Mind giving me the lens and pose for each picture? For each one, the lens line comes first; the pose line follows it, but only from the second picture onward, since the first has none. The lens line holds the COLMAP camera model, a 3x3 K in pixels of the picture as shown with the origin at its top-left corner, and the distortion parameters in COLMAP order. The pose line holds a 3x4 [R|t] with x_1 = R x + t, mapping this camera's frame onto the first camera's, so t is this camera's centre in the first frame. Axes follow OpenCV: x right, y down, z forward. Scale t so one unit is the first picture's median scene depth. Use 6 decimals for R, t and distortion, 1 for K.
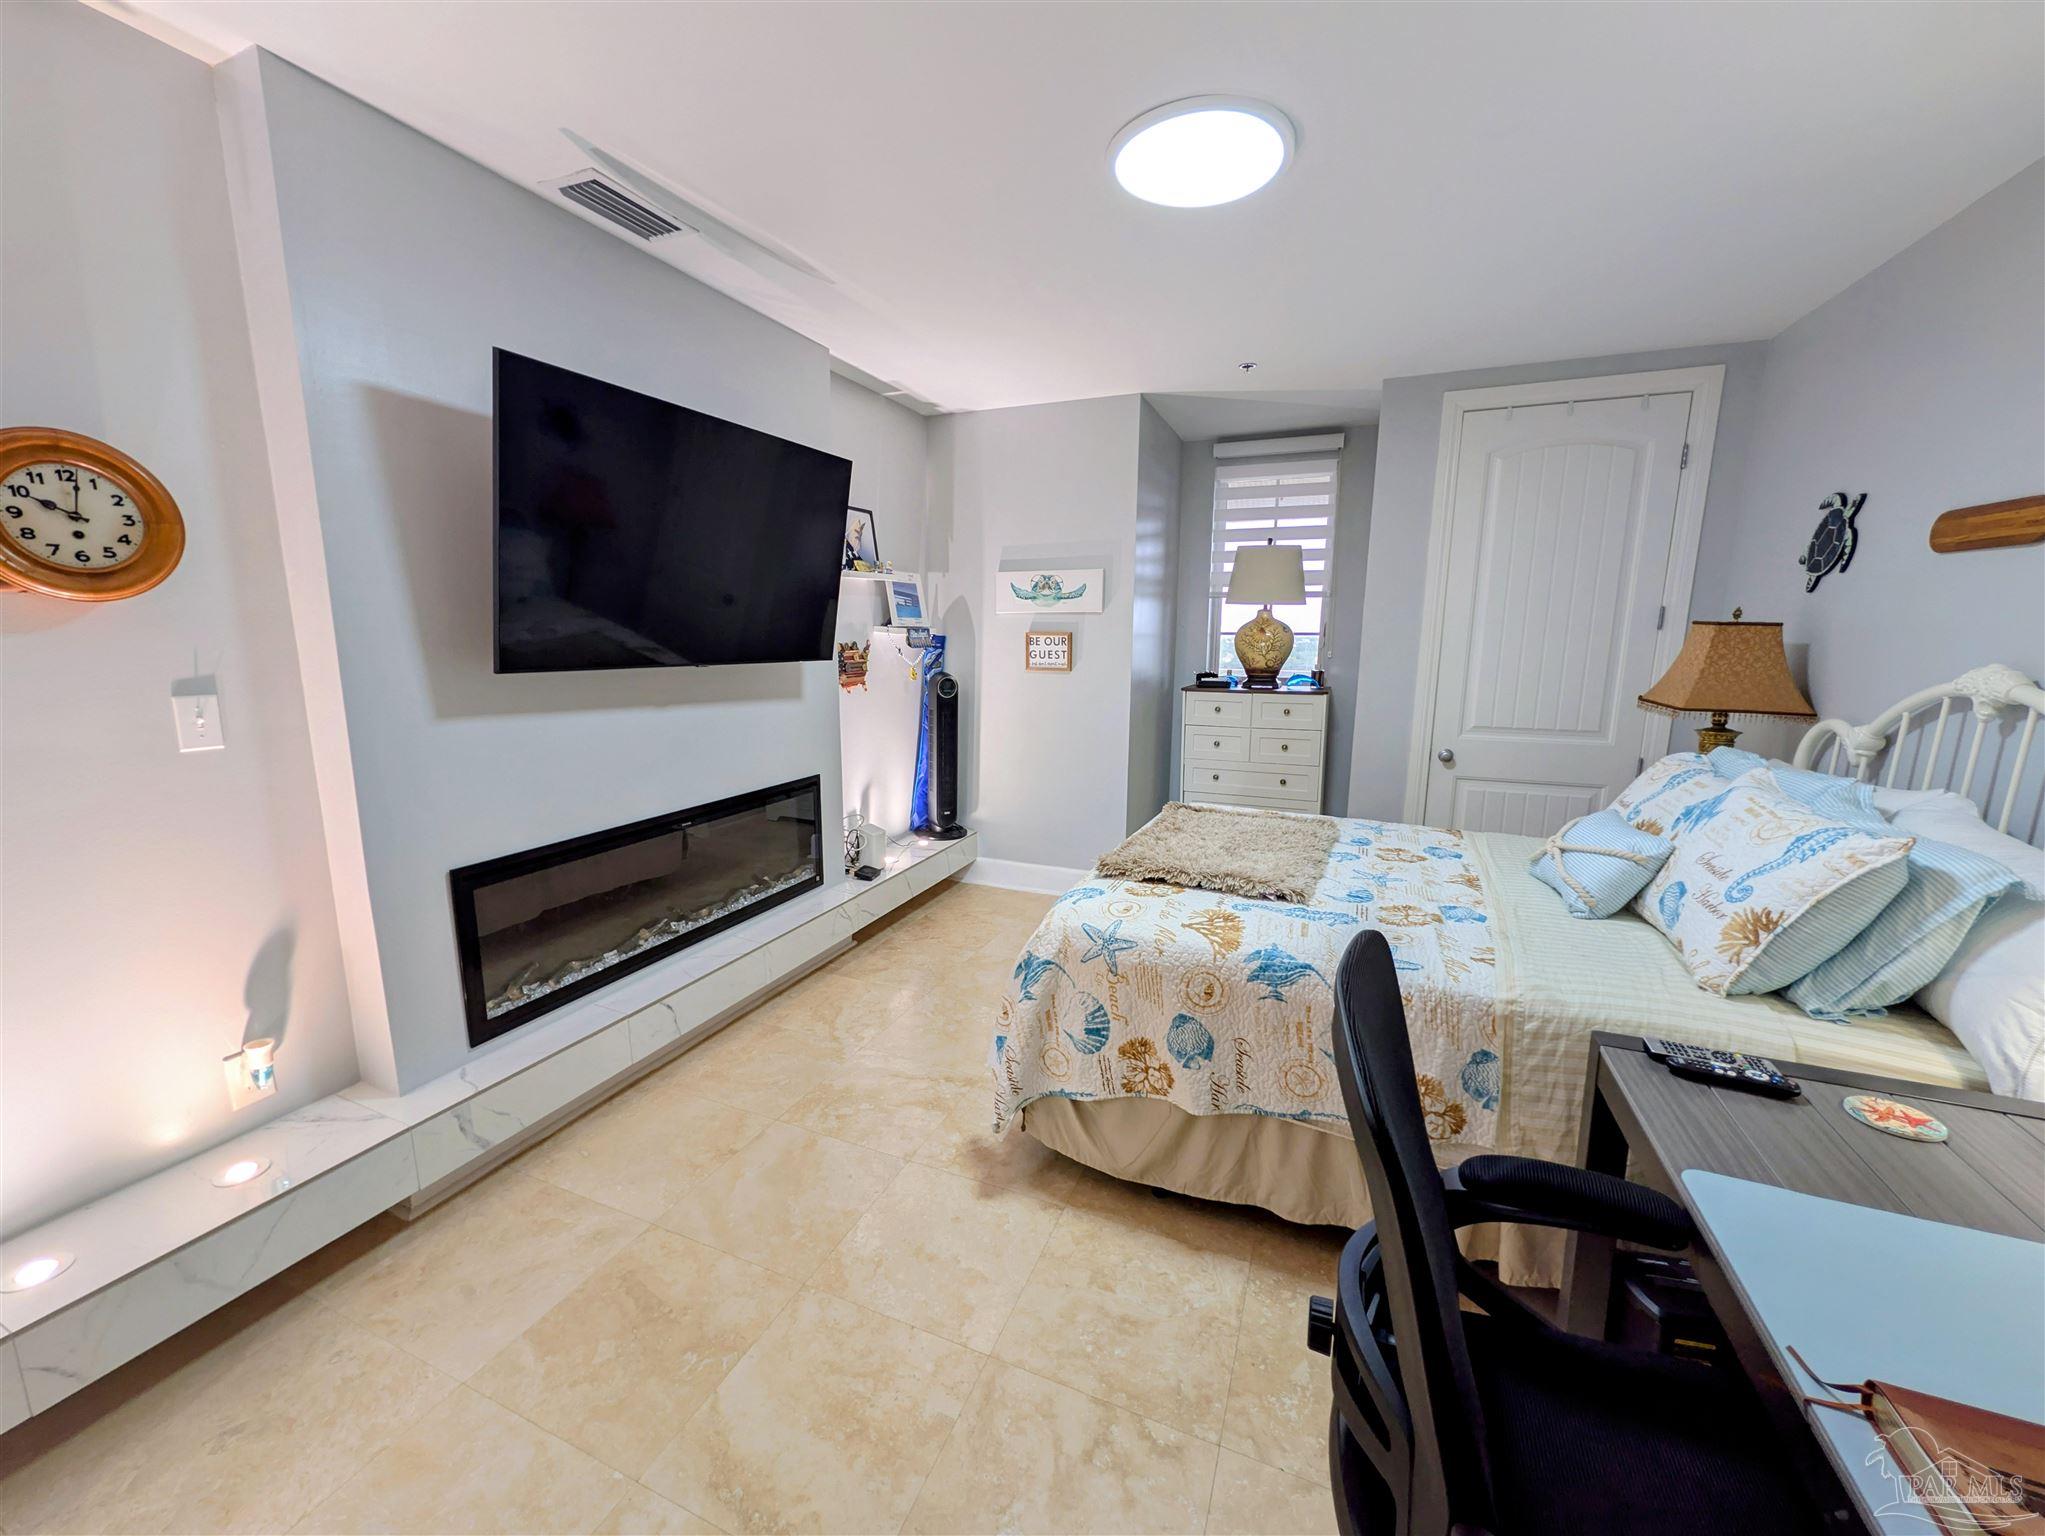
lens RADIAL K [[796.4, 0, 1014.2], [0, 796.4, 767.5], [0, 0, 1]] dist [0.000393, -0.000697]
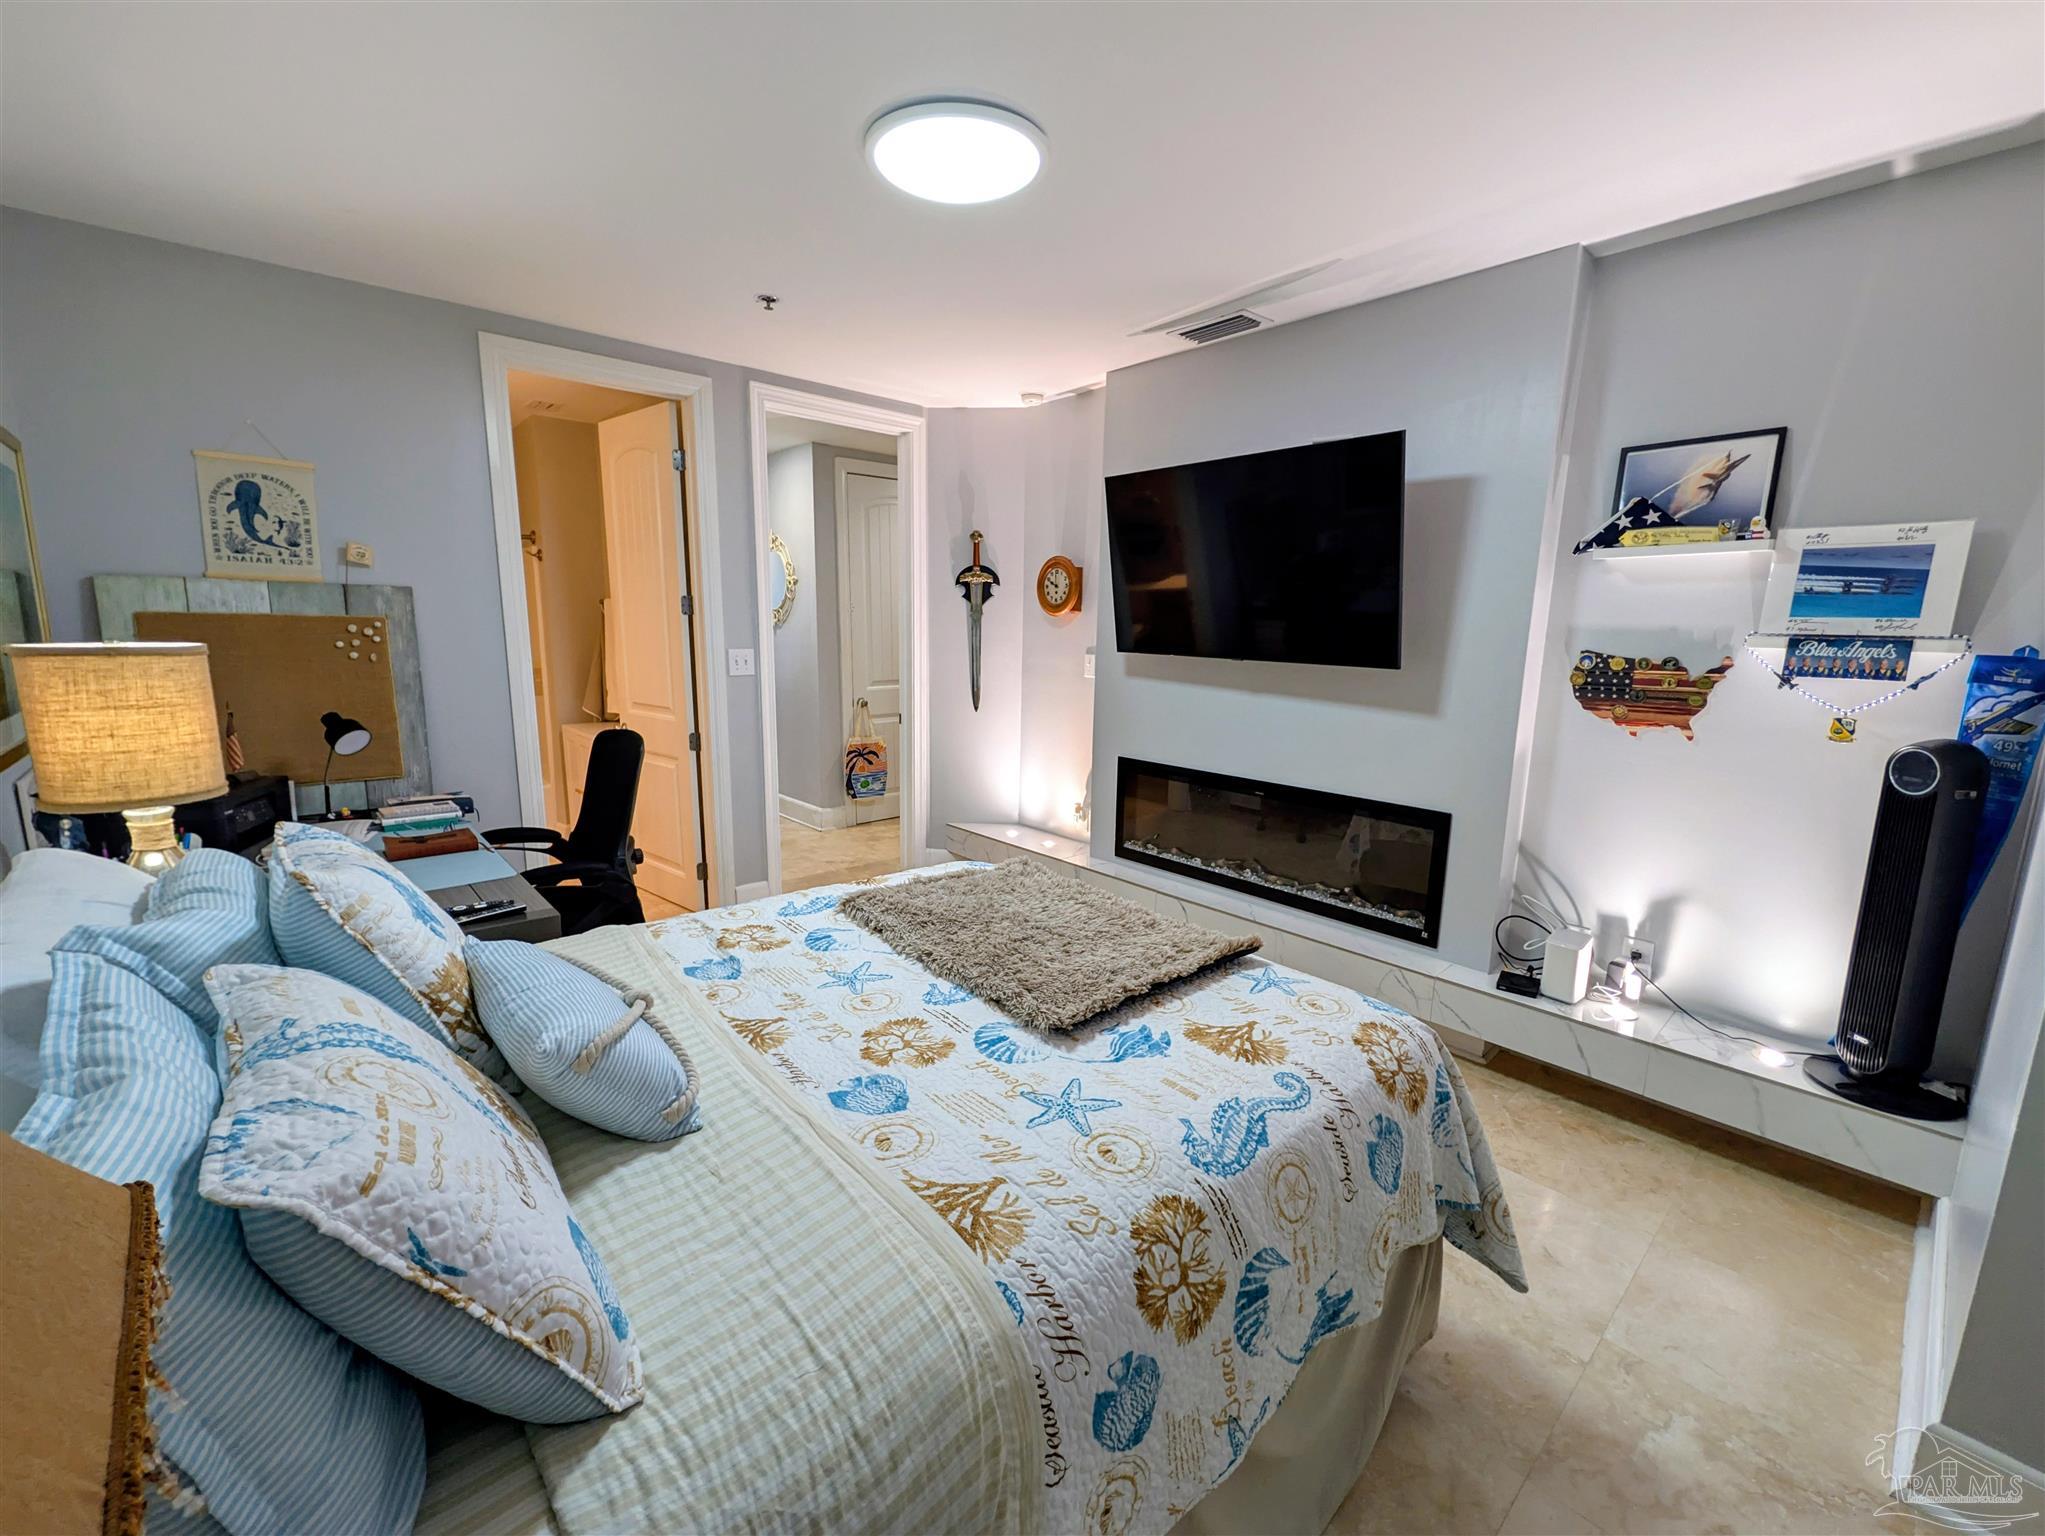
lens RADIAL K [[840.5, 0, 1015.7], [0, 840.5, 769.1], [0, 0, 1]] dist [0.003661, 0.000404]
pose [[-0.419462, 0.147879, -0.895647, 1.057638], [-0.171512, 0.955961, 0.238163, -0.246248], [0.891423, 0.253514, -0.375627, 1.392973]]
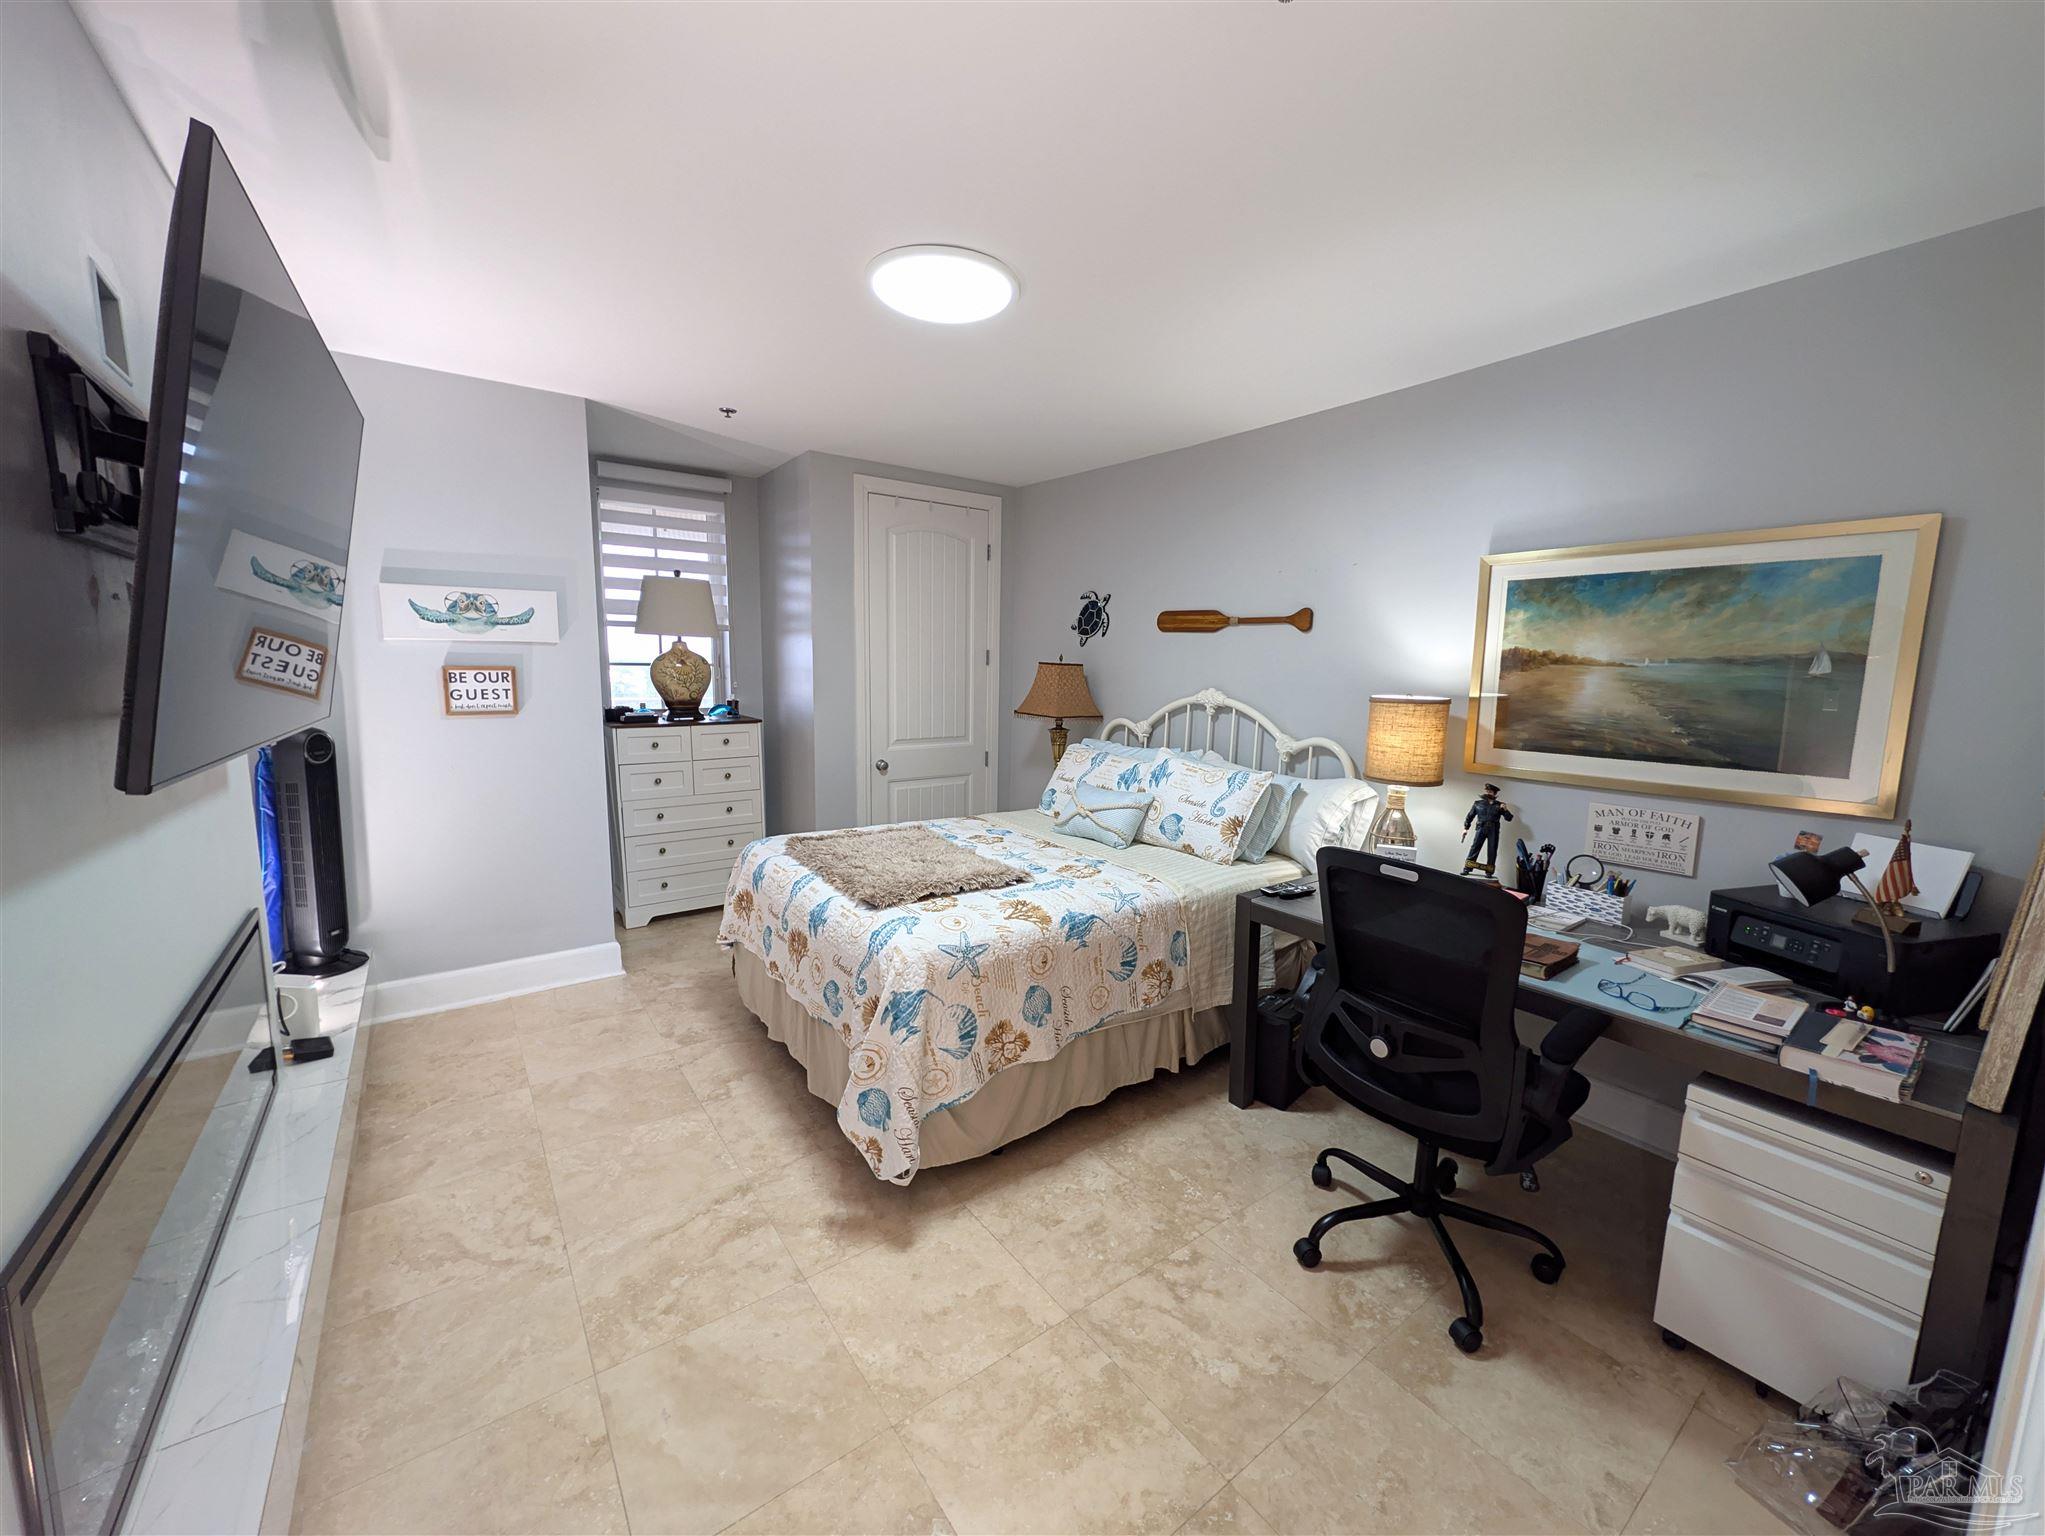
lens RADIAL K [[796.4, 0, 1017.7], [0, 796.4, 765.3], [0, 0, 1]] dist [0.000393, -0.000697]
pose [[0.507654, -0.109890, 0.854524, -0.689211], [0.131332, 0.990112, 0.049305, -0.079613], [-0.851492, 0.087197, 0.517066, 0.289534]]
